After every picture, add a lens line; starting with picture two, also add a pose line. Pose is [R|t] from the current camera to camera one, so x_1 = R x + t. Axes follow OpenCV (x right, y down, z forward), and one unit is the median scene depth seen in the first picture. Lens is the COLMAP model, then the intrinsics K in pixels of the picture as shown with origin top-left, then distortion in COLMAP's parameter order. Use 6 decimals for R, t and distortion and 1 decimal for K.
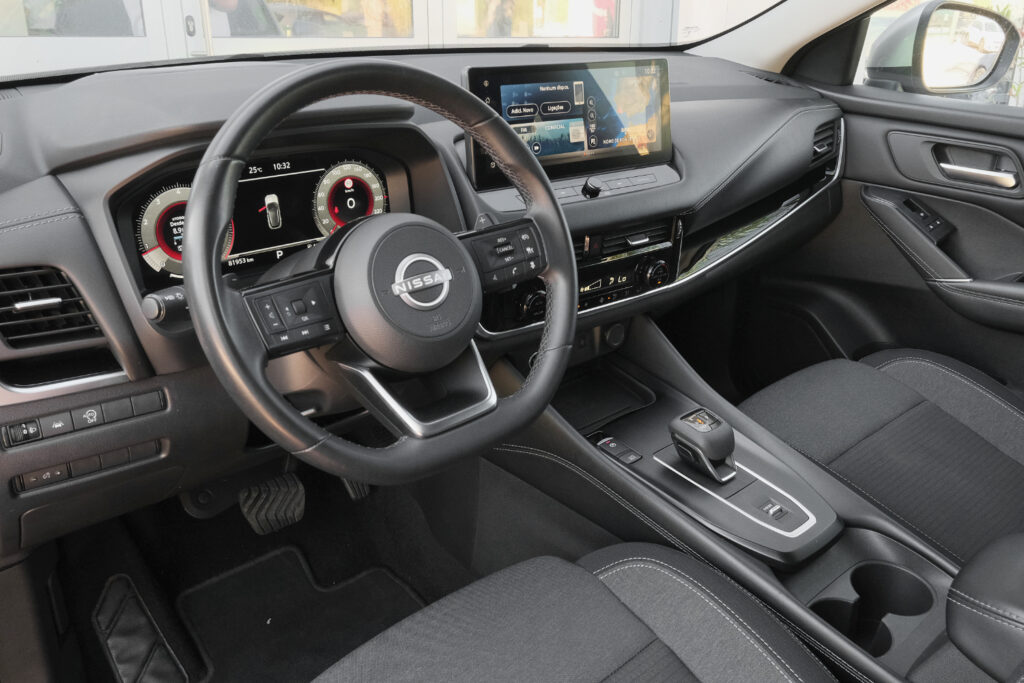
lens RADIAL K [[853.4, 0, 512.1], [0, 853.4, 339.7], [0, 0, 1]] dist [0.014830, 0.003474]
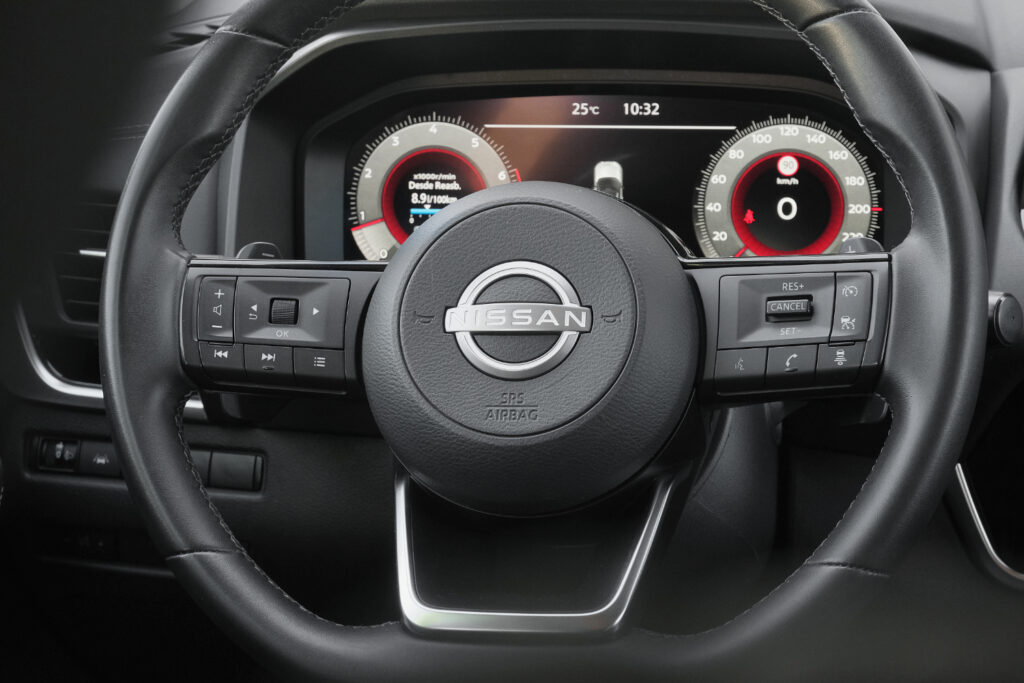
lens RADIAL K [[2053.4, 0, 513.2], [0, 2053.4, 341.7], [0, 0, 1]] dist [-0.009095, 0.000000]
pose [[0.614158, 0.159531, -0.772890, 0.568344], [-0.285998, 0.957774, -0.029569, -0.015853], [0.735537, 0.239205, 0.633850, 0.202232]]
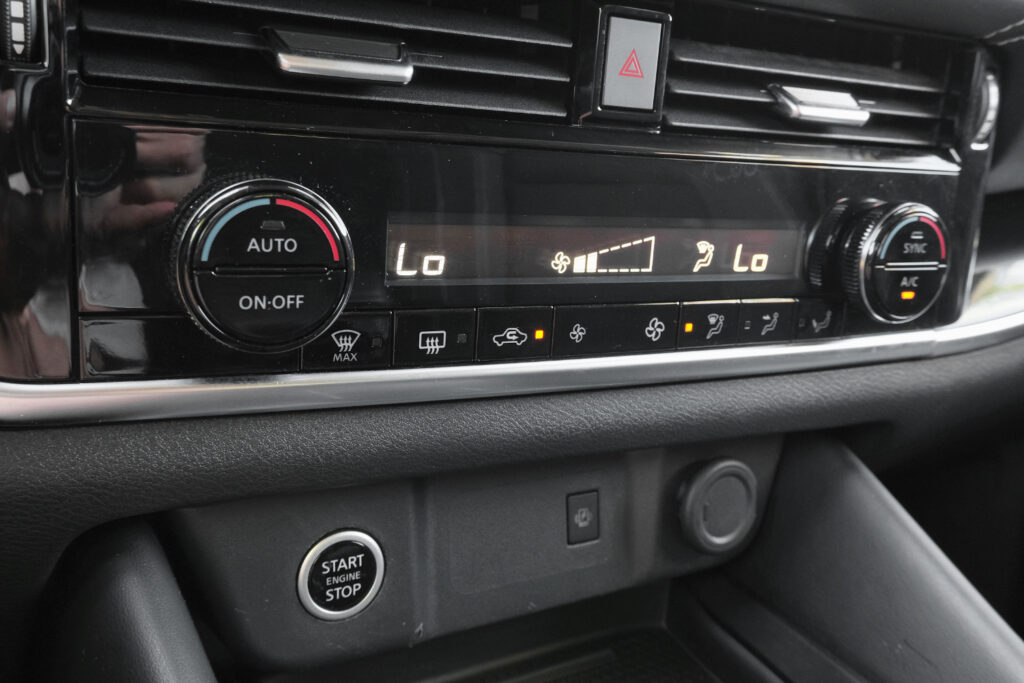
lens RADIAL K [[928.3, 0, 511.2], [0, 928.3, 340.2], [0, 0, 1]] dist [0.015347, 0.003007]
pose [[0.984019, 0.056256, -0.168945, 0.122996], [-0.093228, 0.971117, -0.219636, 0.018159], [0.151710, 0.231876, 0.960842, 0.845087]]
